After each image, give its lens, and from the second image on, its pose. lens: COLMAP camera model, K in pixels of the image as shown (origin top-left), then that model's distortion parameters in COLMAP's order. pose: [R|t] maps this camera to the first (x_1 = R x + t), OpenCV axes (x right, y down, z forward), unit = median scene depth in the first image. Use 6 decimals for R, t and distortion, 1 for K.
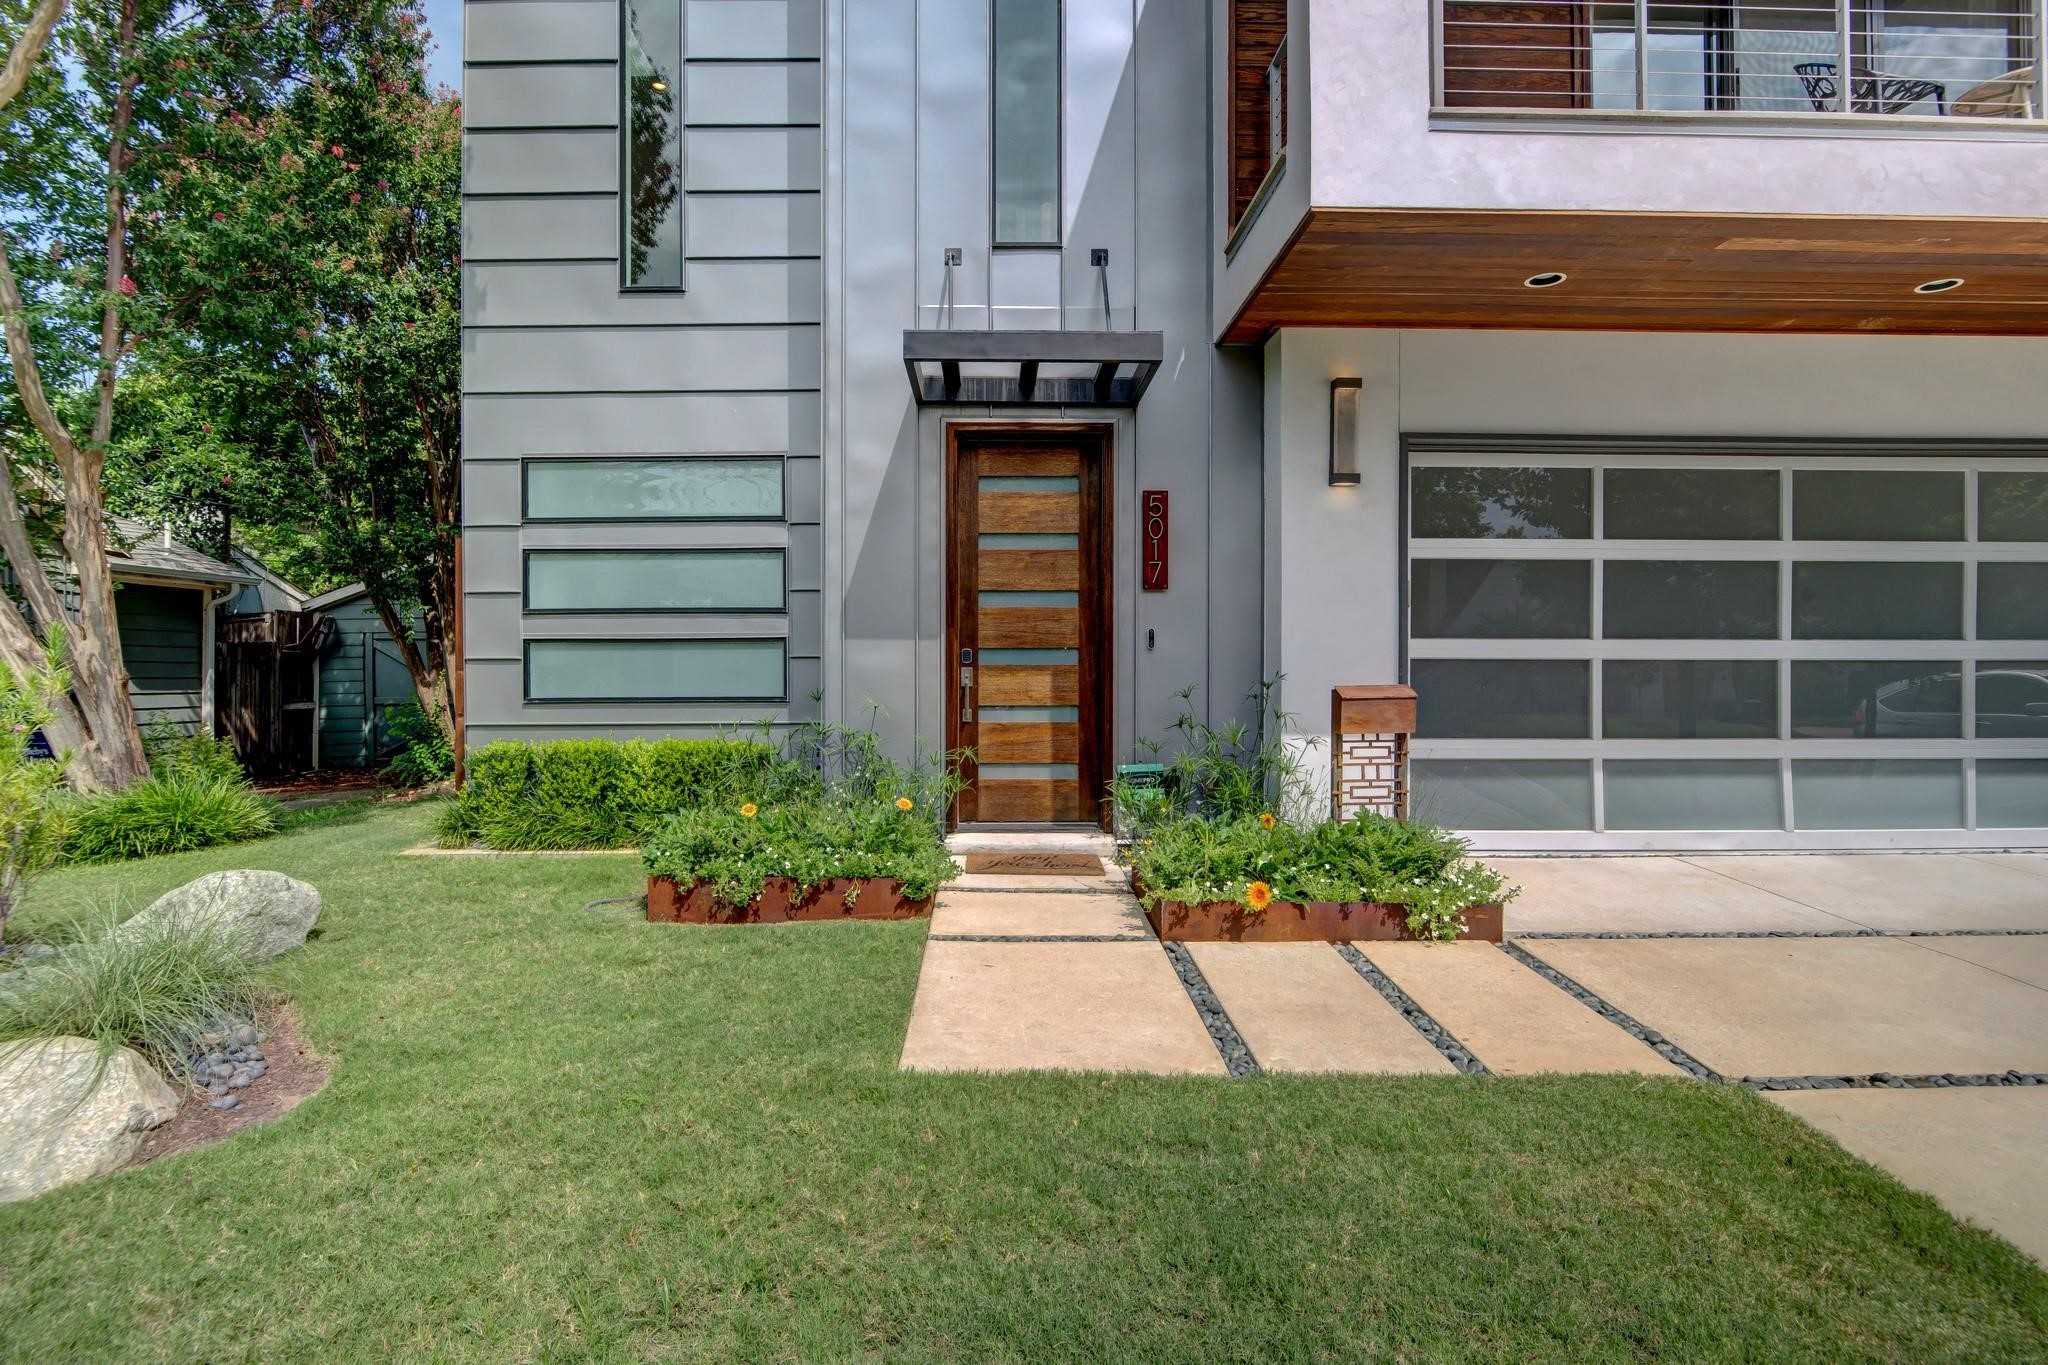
lens RADIAL K [[1017.0, 0, 1010.1], [0, 1017.0, 673.9], [0, 0, 1]] dist [-0.019273, -0.000297]
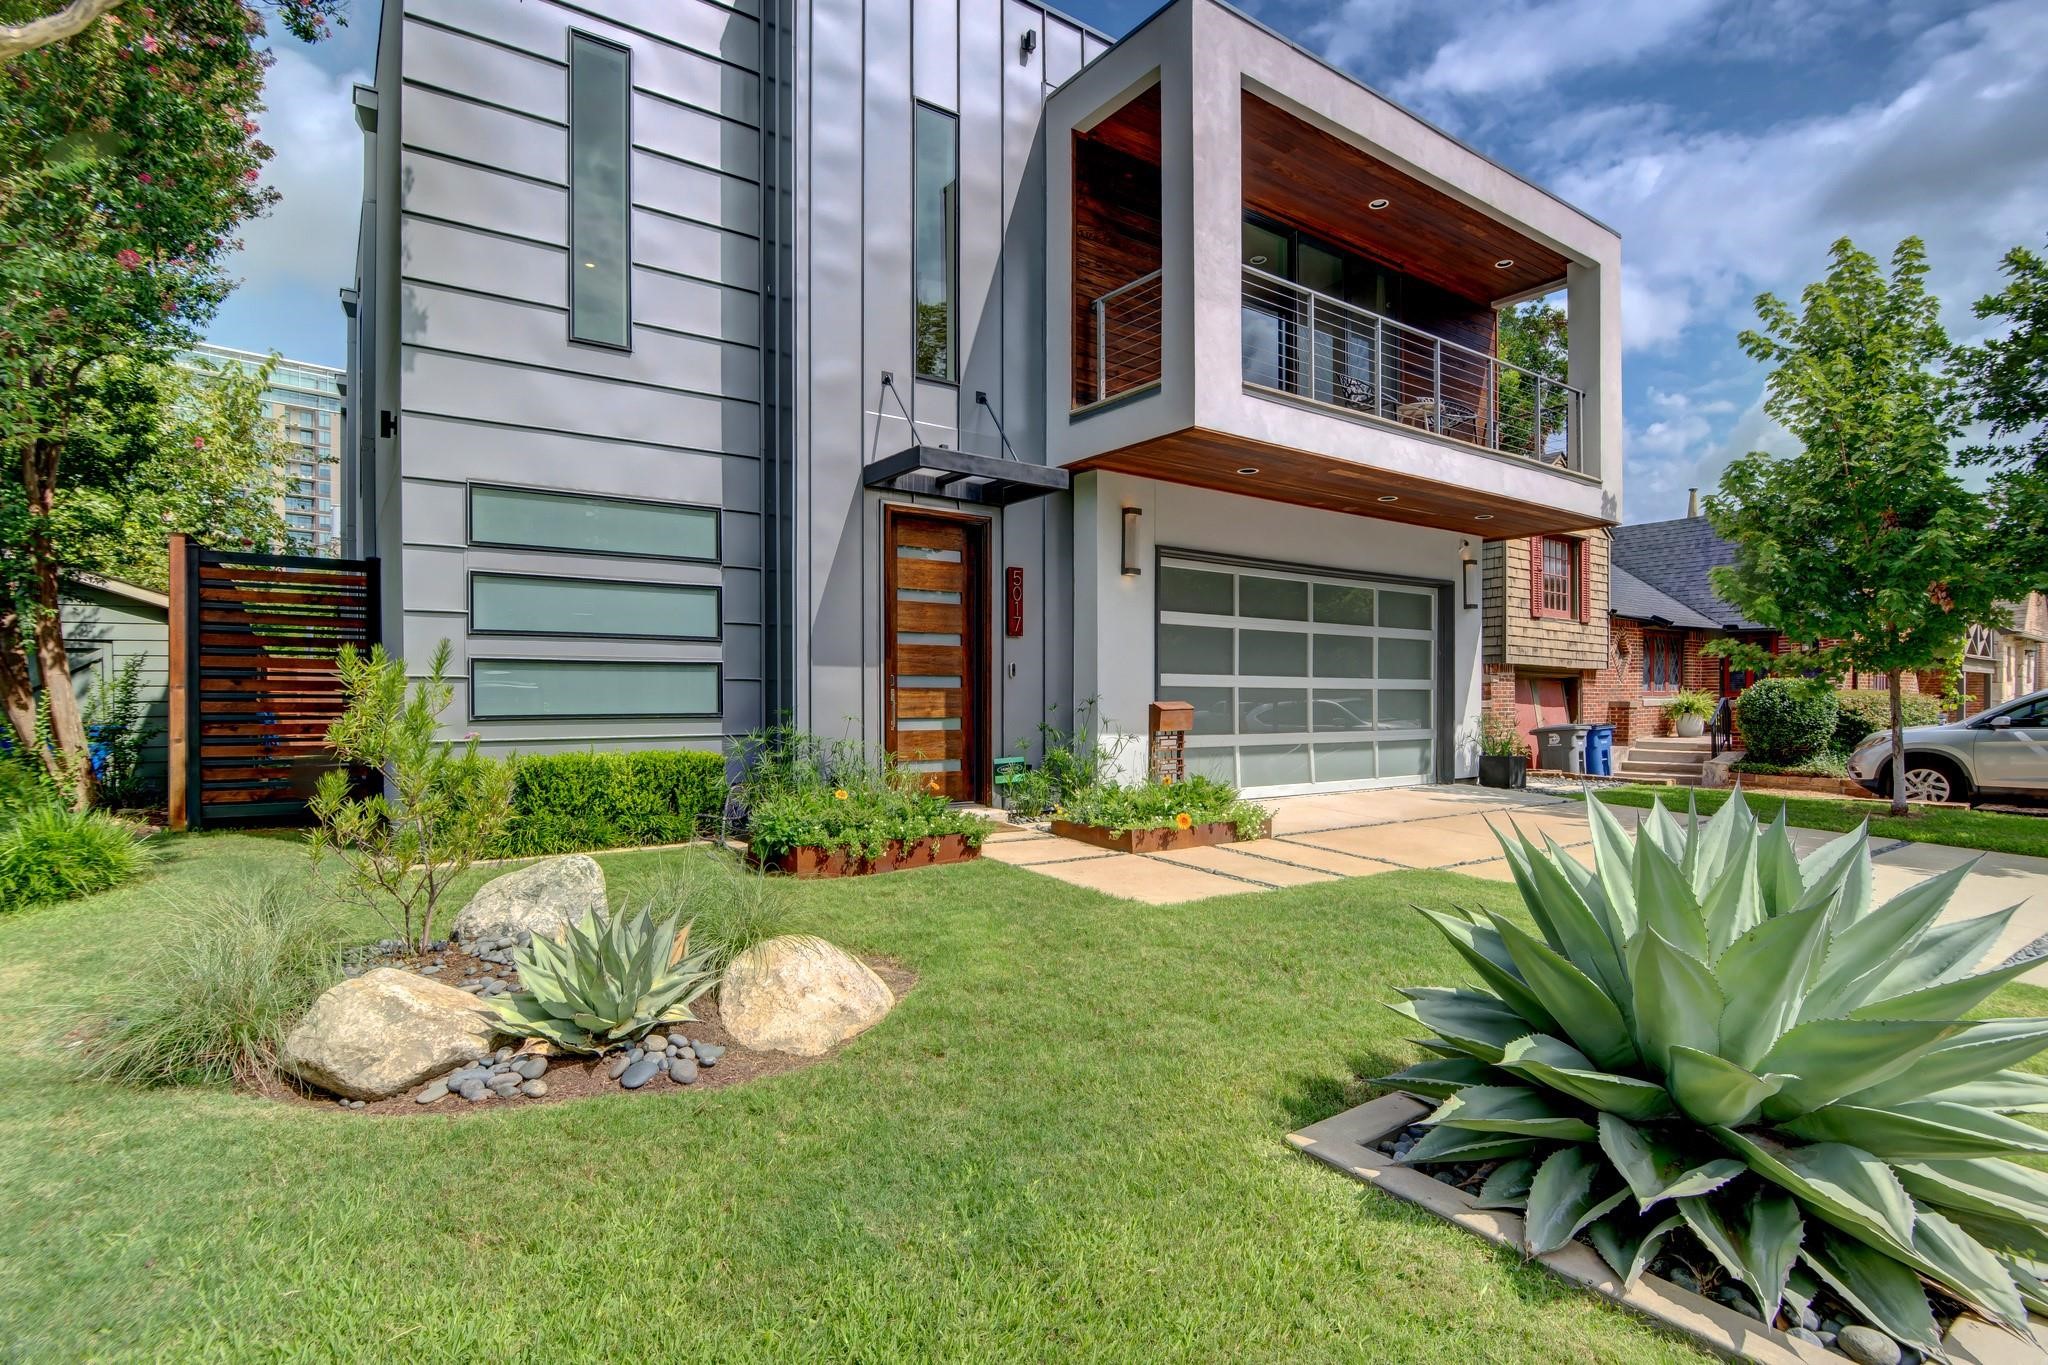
lens RADIAL K [[1017.0, 0, 1020.7], [0, 1017.0, 689.8], [0, 0, 1]] dist [-0.019273, -0.000297]
pose [[0.819467, 0.007732, 0.573075, -0.662196], [-0.001767, 0.999938, -0.010965, 0.008744], [-0.573124, 0.007973, 0.819430, -0.179982]]
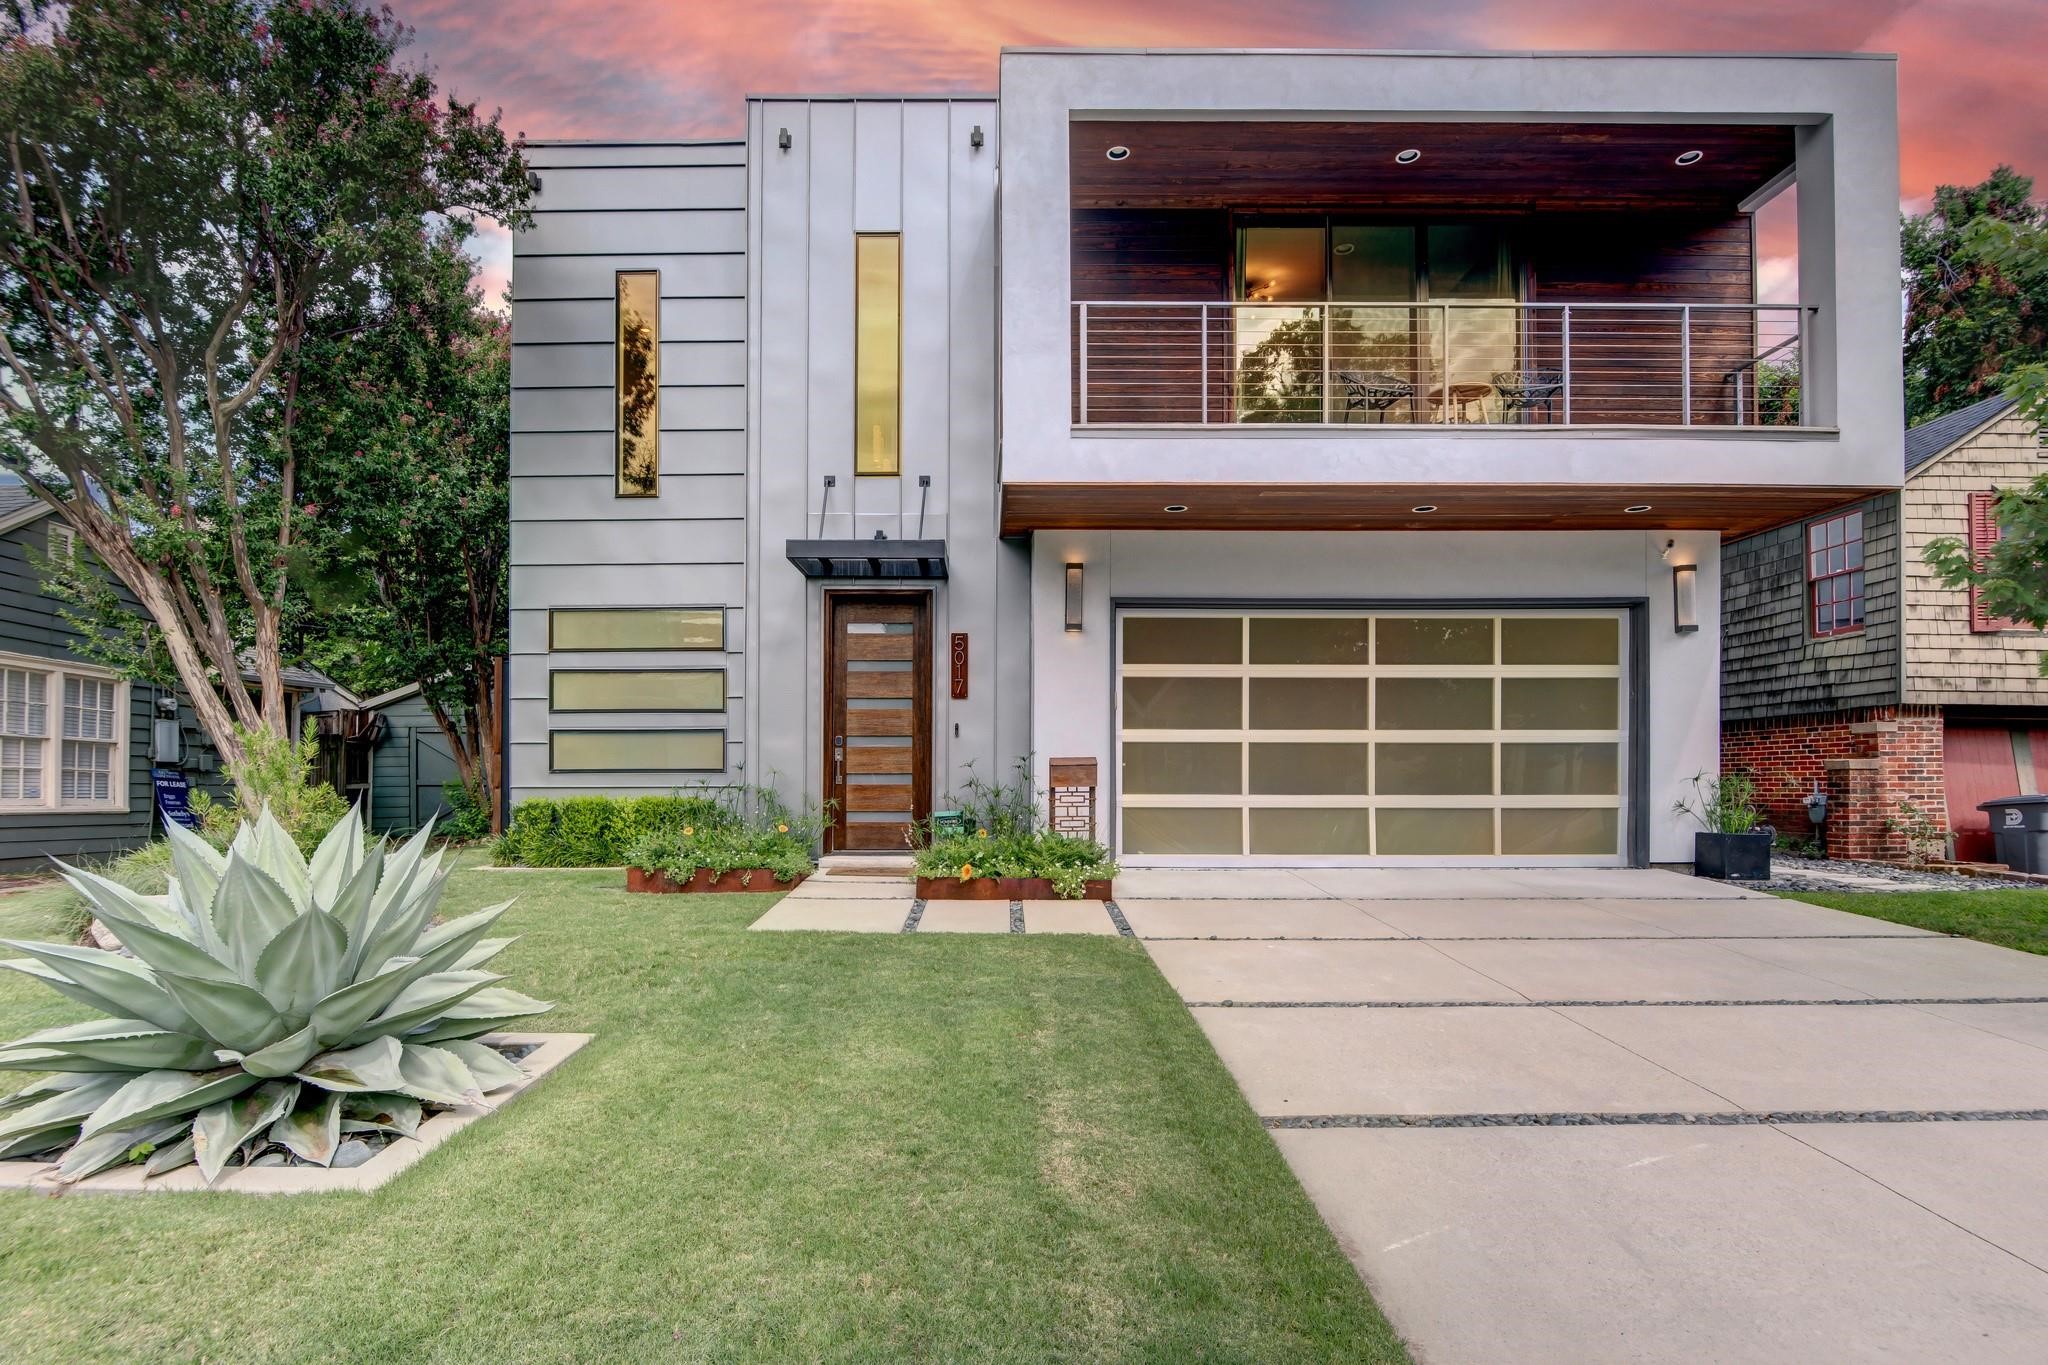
lens RADIAL K [[1017.0, 0, 983.9], [0, 1017.0, 746.9], [0, 0, 1]] dist [-0.019273, -0.000297]
pose [[0.999753, 0.001218, -0.022208, 0.209849], [-0.001746, 0.999716, -0.023756, 0.027852], [0.022172, 0.023789, 0.999471, -0.521396]]
